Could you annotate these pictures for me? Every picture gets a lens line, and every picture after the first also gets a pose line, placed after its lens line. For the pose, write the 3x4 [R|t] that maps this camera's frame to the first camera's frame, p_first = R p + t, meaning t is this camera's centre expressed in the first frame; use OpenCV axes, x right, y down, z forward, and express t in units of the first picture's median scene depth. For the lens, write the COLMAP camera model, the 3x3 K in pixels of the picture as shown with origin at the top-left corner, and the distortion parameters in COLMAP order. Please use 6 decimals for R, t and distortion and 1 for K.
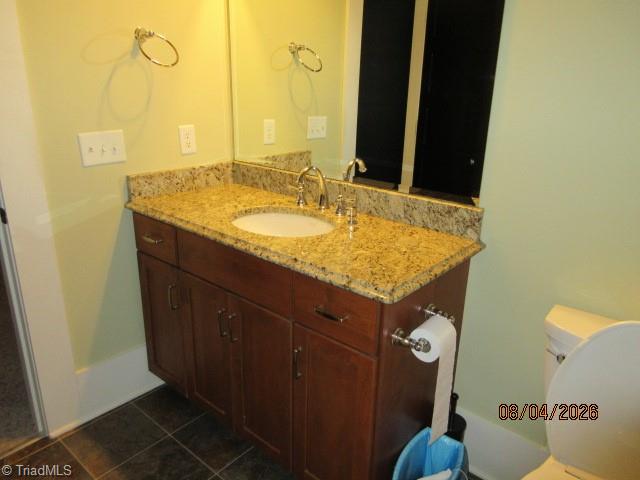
lens RADIAL K [[479.7, 0, 319.5], [0, 479.7, 239.7], [0, 0, 1]] dist [0.003157, 0.000396]
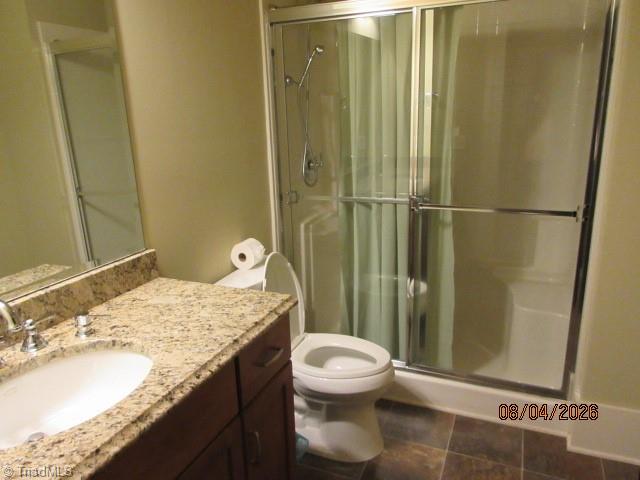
lens RADIAL K [[479.7, 0, 320.2], [0, 479.7, 240.8], [0, 0, 1]] dist [0.003157, 0.000396]
pose [[-0.306817, -0.263117, 0.914676, -0.780878], [0.329253, 0.872349, 0.361385, -0.352436], [-0.893004, 0.412039, -0.181019, 0.861011]]
